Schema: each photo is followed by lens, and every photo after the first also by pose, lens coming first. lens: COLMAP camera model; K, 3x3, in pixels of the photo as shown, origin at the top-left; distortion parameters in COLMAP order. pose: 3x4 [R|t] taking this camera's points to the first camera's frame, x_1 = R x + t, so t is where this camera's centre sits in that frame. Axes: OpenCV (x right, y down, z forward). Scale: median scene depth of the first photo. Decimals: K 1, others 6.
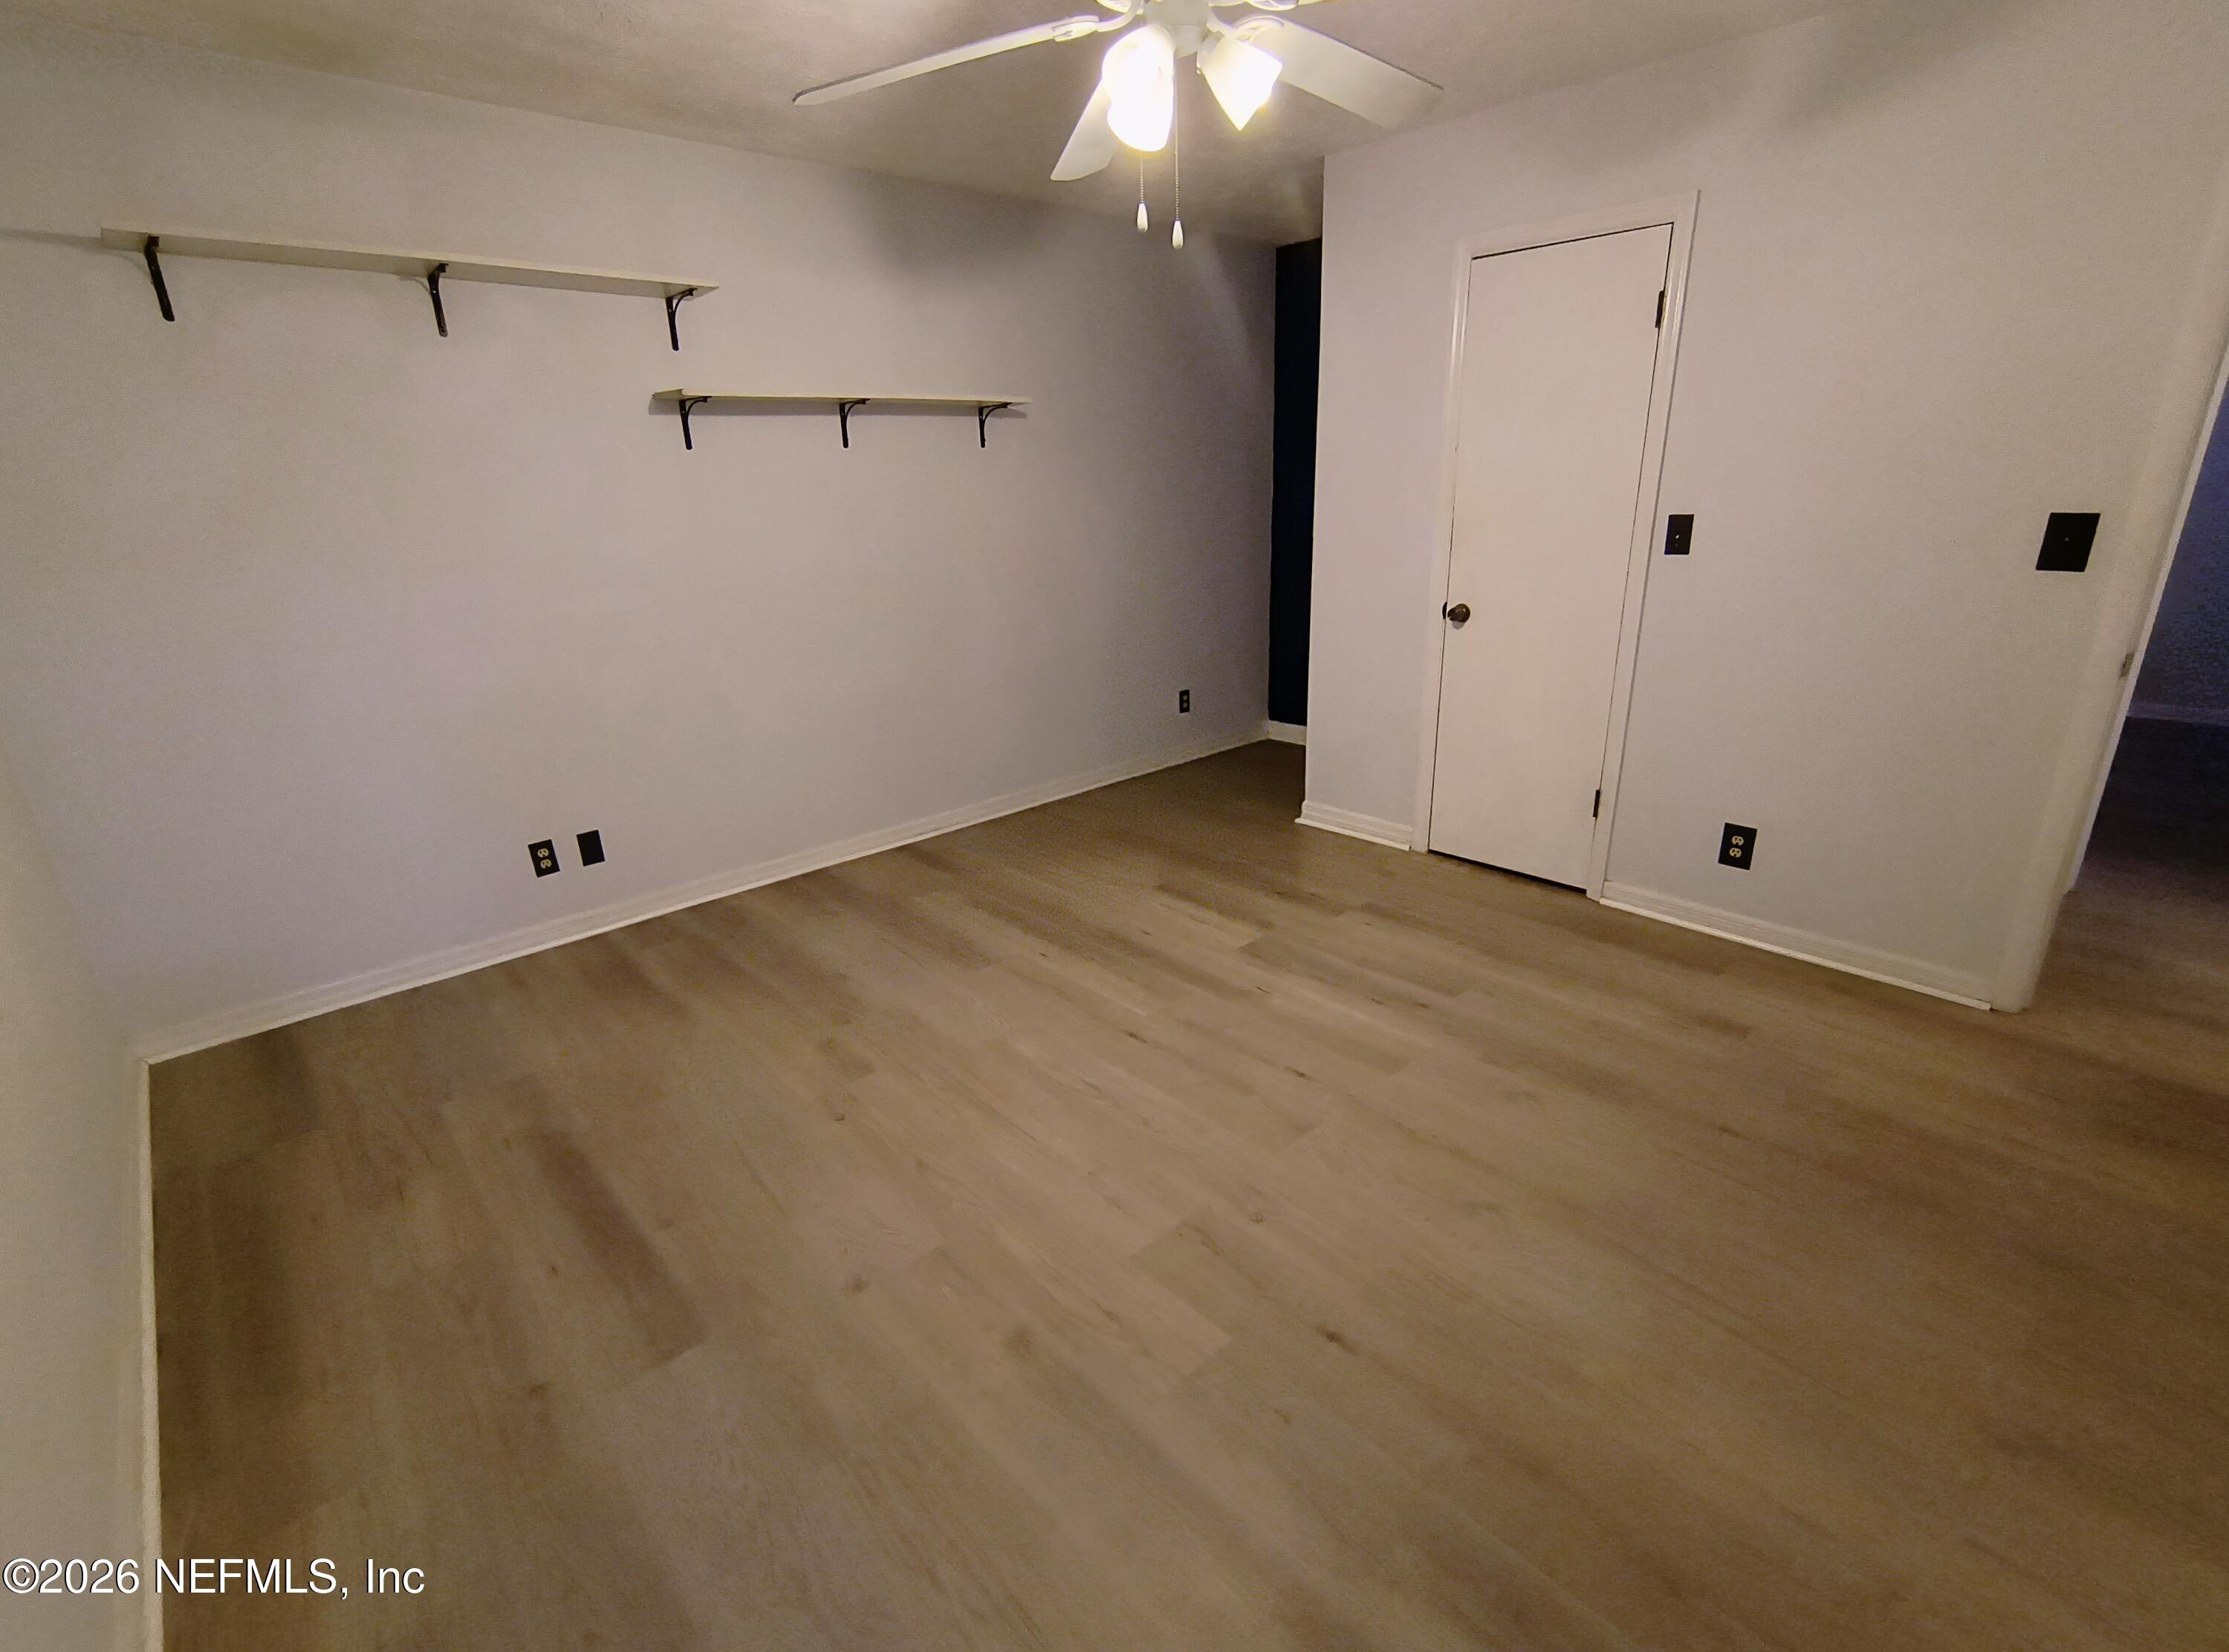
lens RADIAL K [[1023.1, 0, 1158.6], [0, 1023.1, 841.9], [0, 0, 1]] dist [-0.000720, -0.000925]
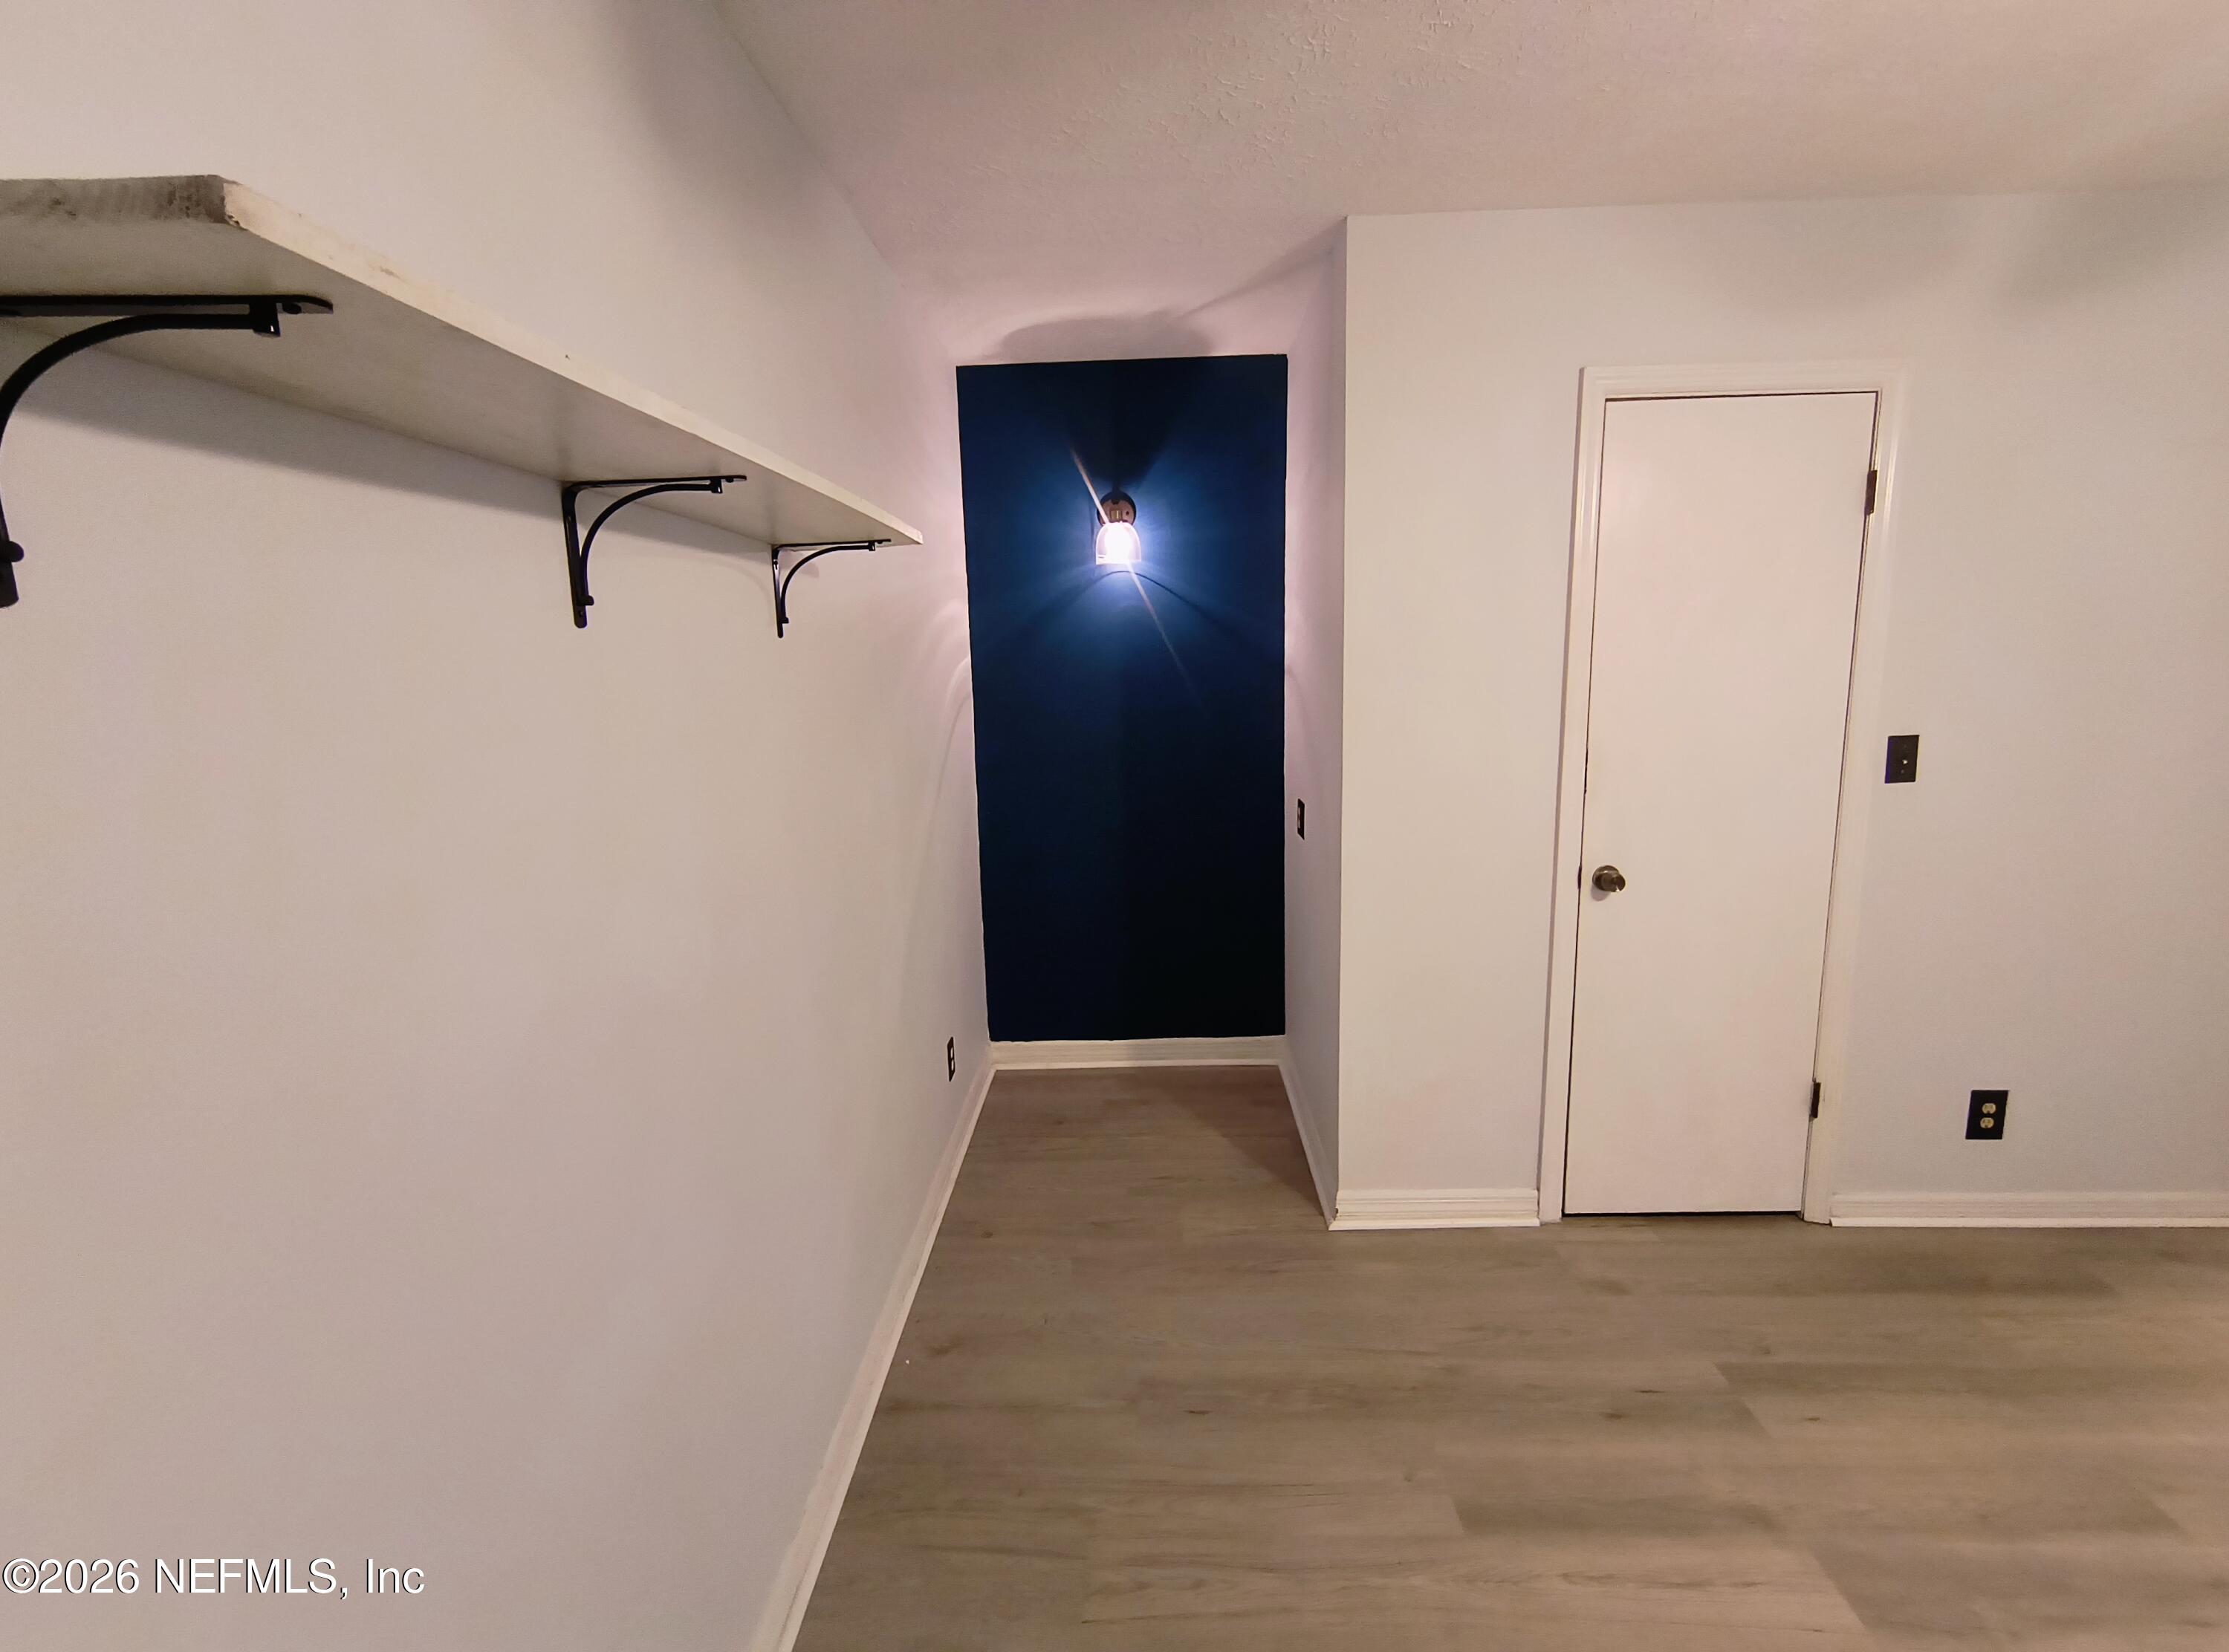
lens RADIAL K [[1023.1, 0, 1158.6], [0, 1023.1, 841.9], [0, 0, 1]] dist [-0.000720, -0.000925]
pose [[0.719758, -0.116162, 0.684438, -0.428178], [0.236170, 0.968069, -0.084057, -0.279363], [-0.652819, 0.222144, 0.724209, 0.738563]]
